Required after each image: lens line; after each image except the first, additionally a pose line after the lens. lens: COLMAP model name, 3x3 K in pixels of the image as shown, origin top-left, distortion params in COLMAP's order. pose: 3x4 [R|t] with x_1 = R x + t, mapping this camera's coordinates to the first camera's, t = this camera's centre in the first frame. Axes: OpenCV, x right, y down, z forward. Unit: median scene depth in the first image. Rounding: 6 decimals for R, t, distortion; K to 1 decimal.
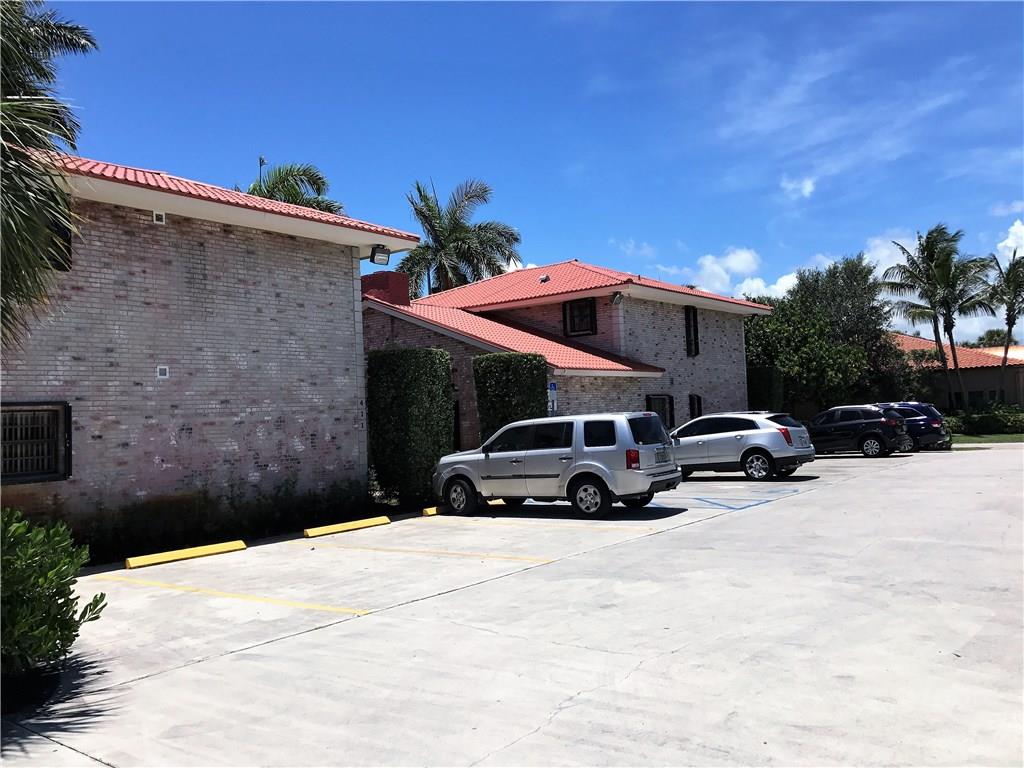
lens RADIAL K [[850.6, 0, 509.4], [0, 850.6, 385.3], [0, 0, 1]] dist [0.031597, -0.013484]
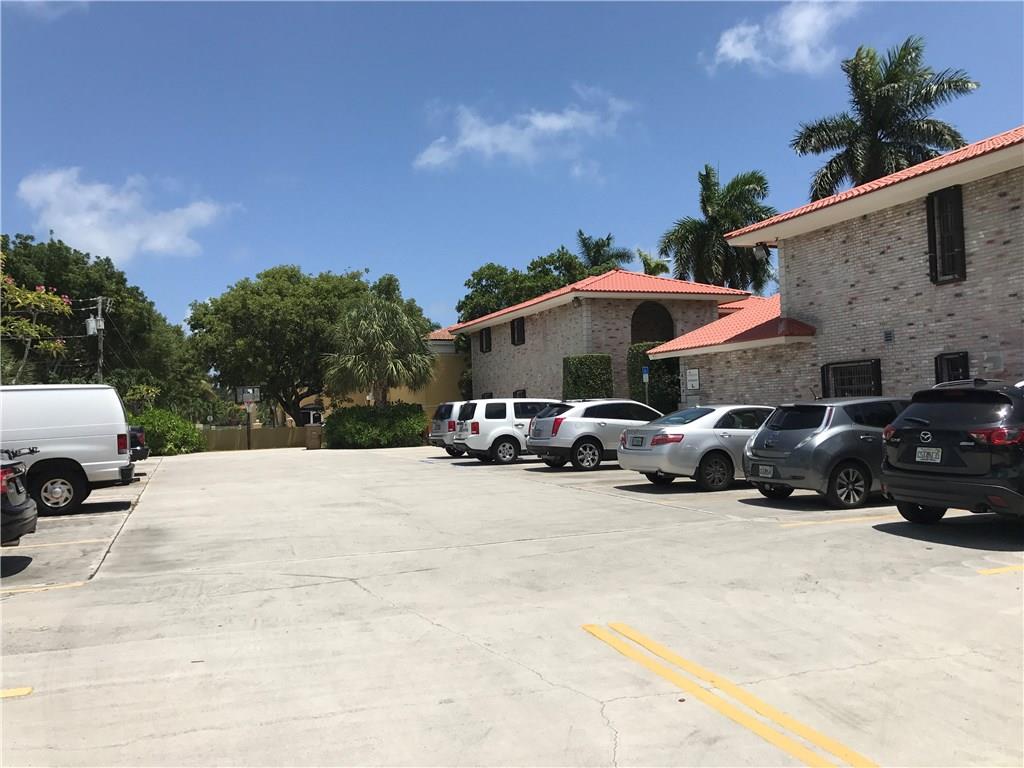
lens RADIAL K [[850.6, 0, 509.4], [0, 850.6, 385.3], [0, 0, 1]] dist [0.031597, -0.013484]
pose [[-0.520569, 0.025867, -0.853427, 1.277732], [0.075436, 0.997026, -0.015795, 0.029314], [0.850480, -0.072601, -0.520972, 1.610218]]
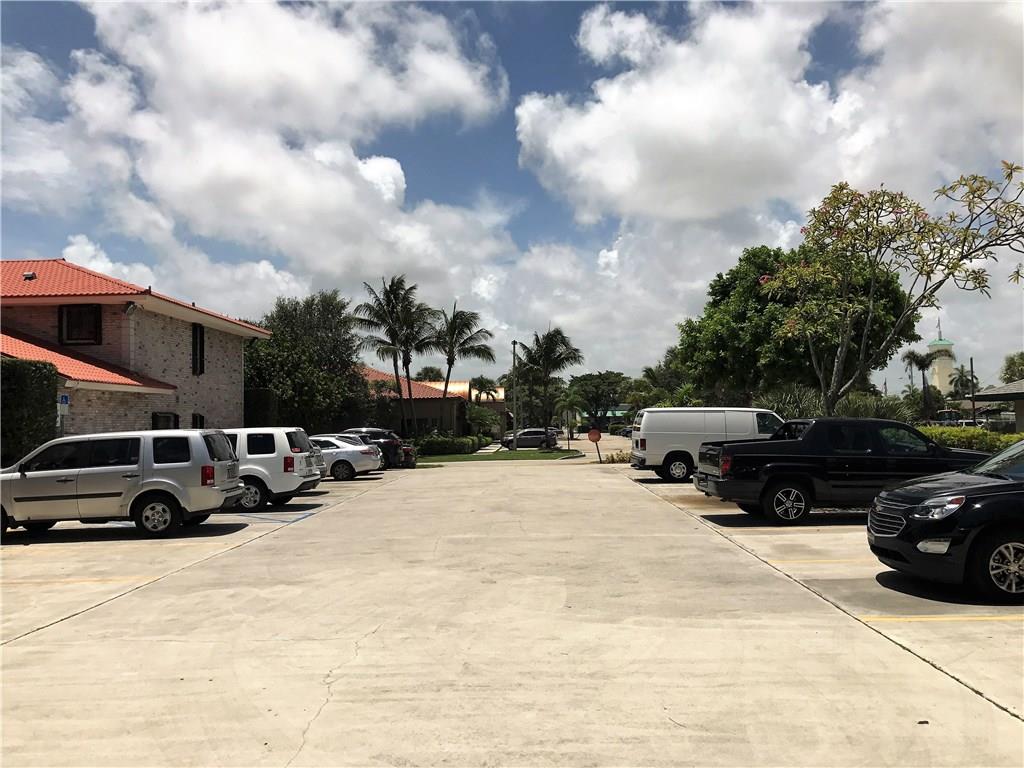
lens RADIAL K [[850.6, 0, 509.4], [0, 850.6, 385.3], [0, 0, 1]] dist [0.031597, -0.013484]
pose [[0.807043, 0.052574, 0.588148, -0.115472], [-0.036884, 0.998572, -0.038649, 0.004703], [-0.589340, 0.009498, 0.807829, -0.016373]]
